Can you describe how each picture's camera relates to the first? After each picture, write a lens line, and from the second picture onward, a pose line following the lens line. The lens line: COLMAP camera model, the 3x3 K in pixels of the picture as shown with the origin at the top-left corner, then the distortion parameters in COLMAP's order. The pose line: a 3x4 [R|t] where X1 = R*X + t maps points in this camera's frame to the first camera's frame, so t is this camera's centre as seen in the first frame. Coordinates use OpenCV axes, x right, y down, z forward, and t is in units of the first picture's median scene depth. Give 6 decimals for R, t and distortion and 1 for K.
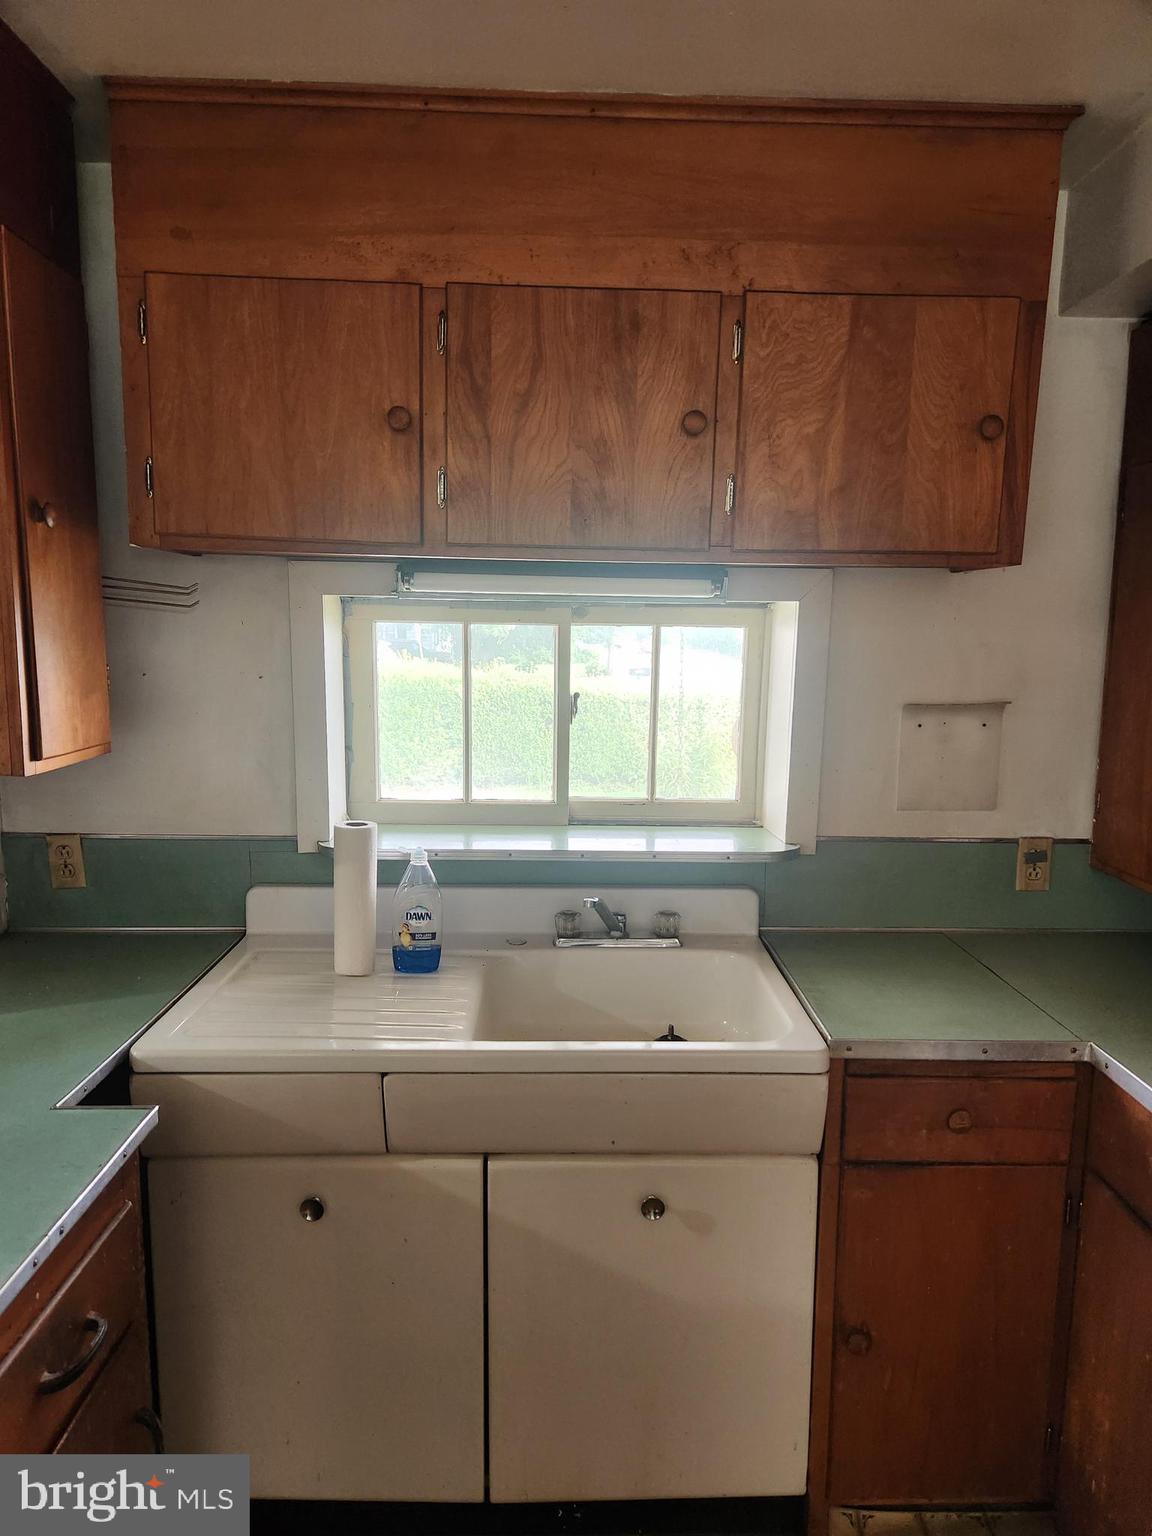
lens RADIAL K [[1028.6, 0, 576.1], [0, 1028.6, 796.9], [0, 0, 1]] dist [0.071828, -0.061508]
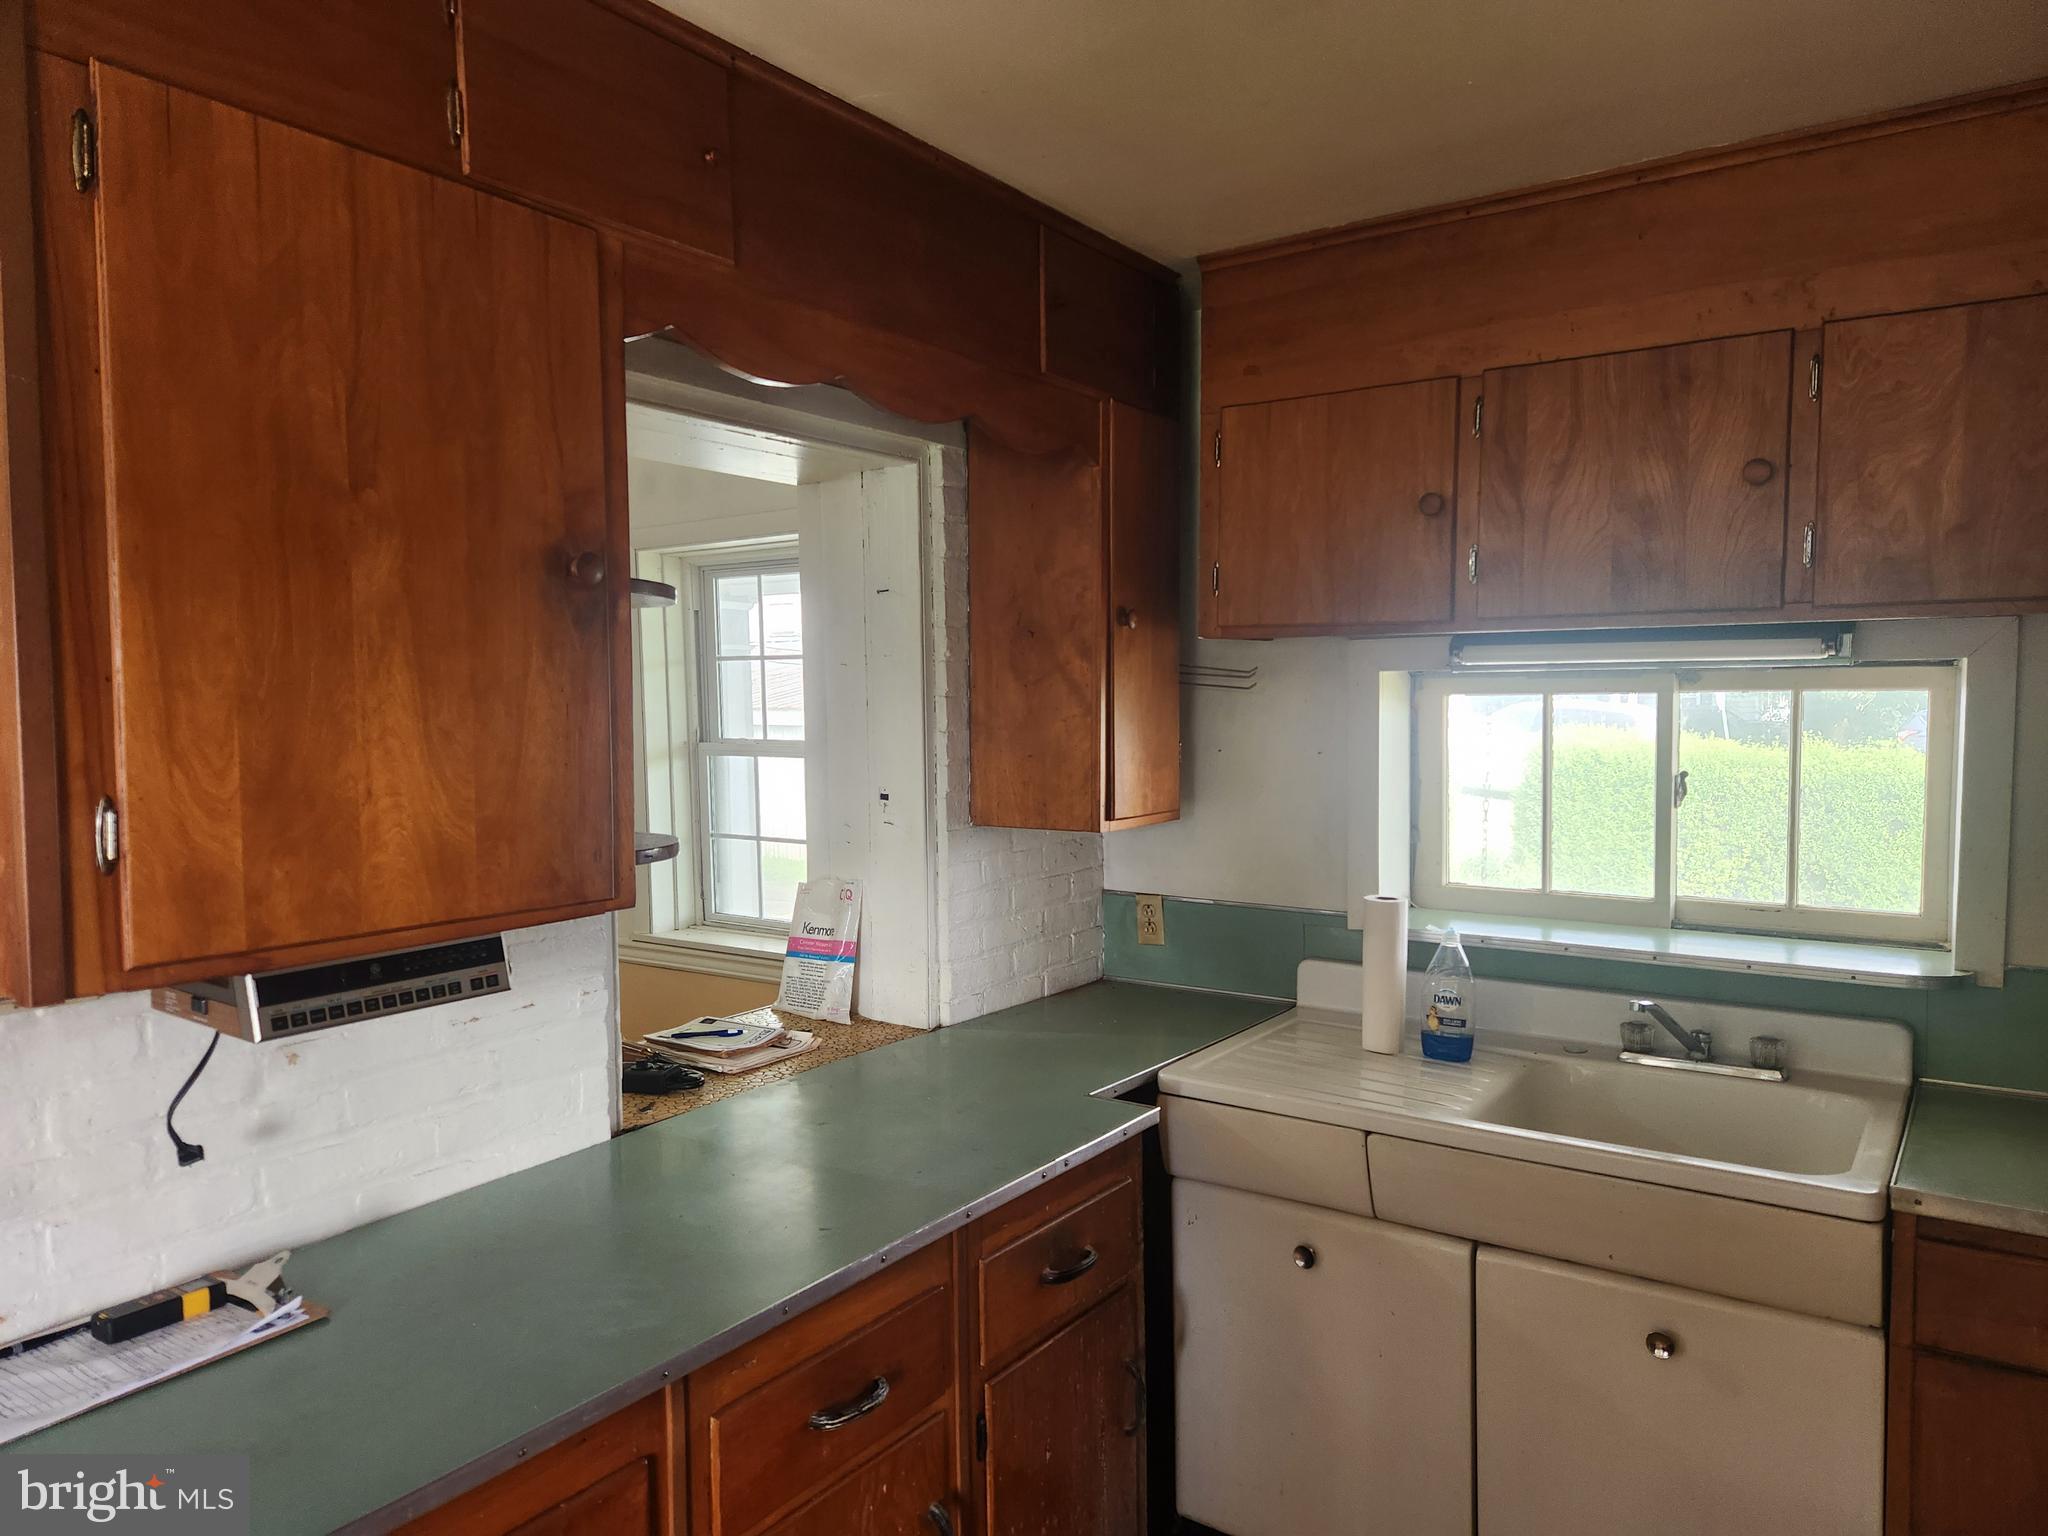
lens RADIAL K [[1371.5, 0, 1042.4], [0, 1371.5, 794.2], [0, 0, 1]] dist [0.071828, -0.061508]
pose [[0.813360, 0.020620, -0.581396, 0.315817], [-0.073284, 0.995042, -0.067232, 0.043968], [0.577127, 0.097291, 0.810838, -0.307656]]
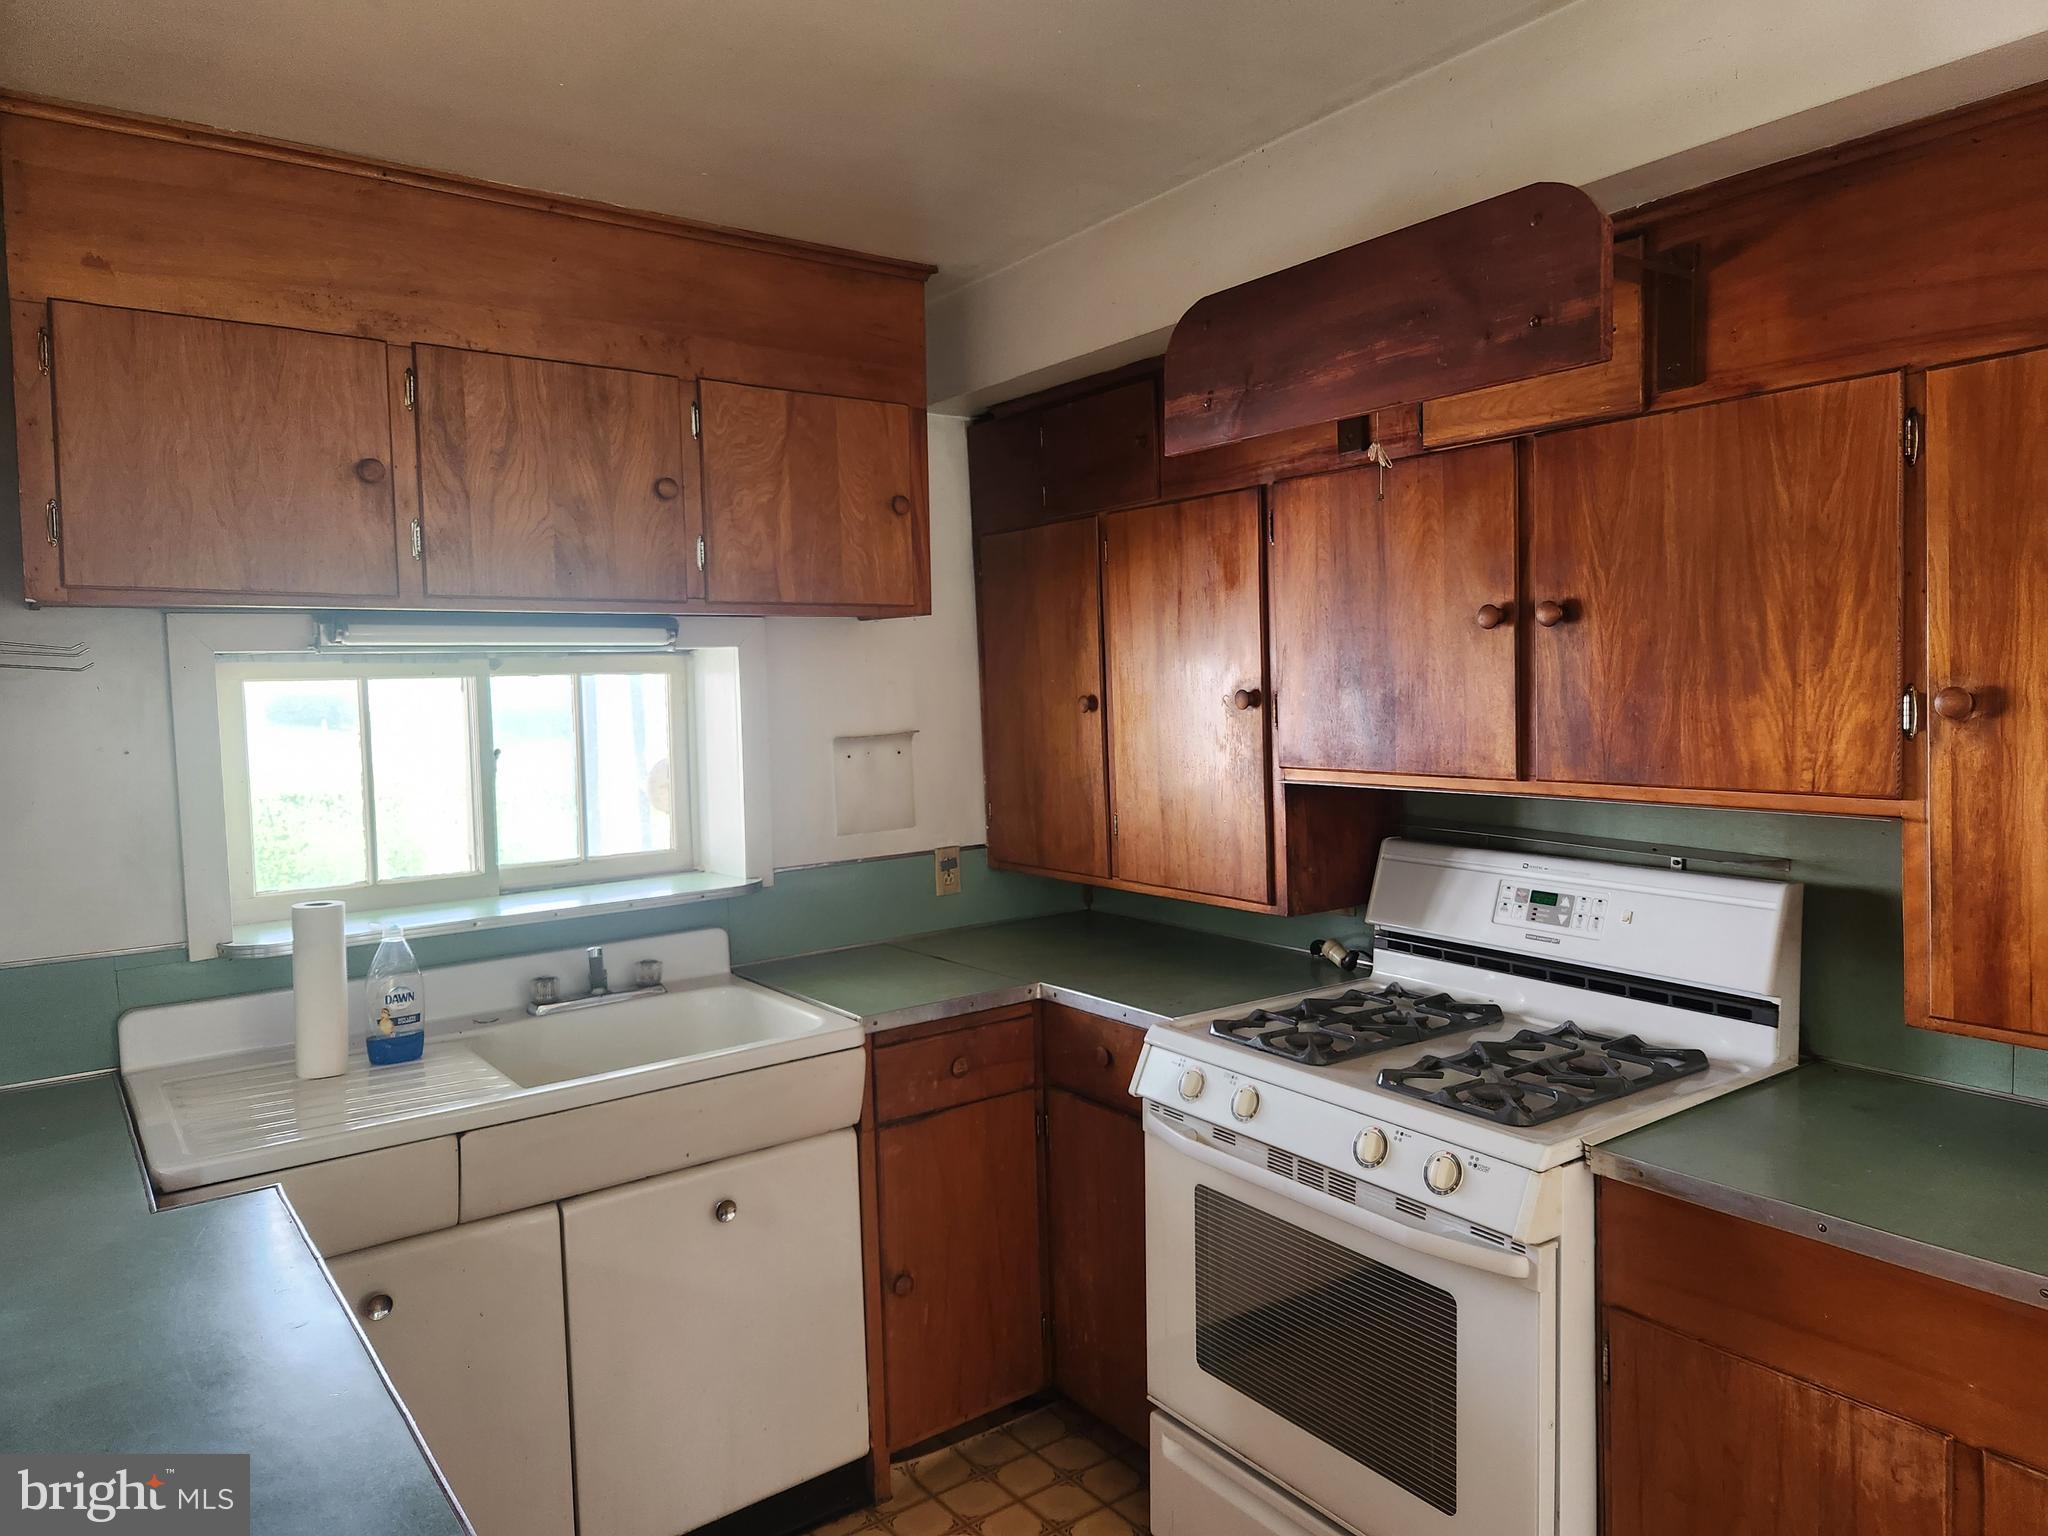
lens RADIAL K [[1371.5, 0, 1037.6], [0, 1371.5, 782.2], [0, 0, 1]] dist [0.071828, -0.061508]
pose [[0.814242, -0.081163, 0.574824, -0.427940], [0.131835, 0.990160, -0.046937, 0.066064], [-0.565358, 0.114000, 0.816930, -0.375489]]
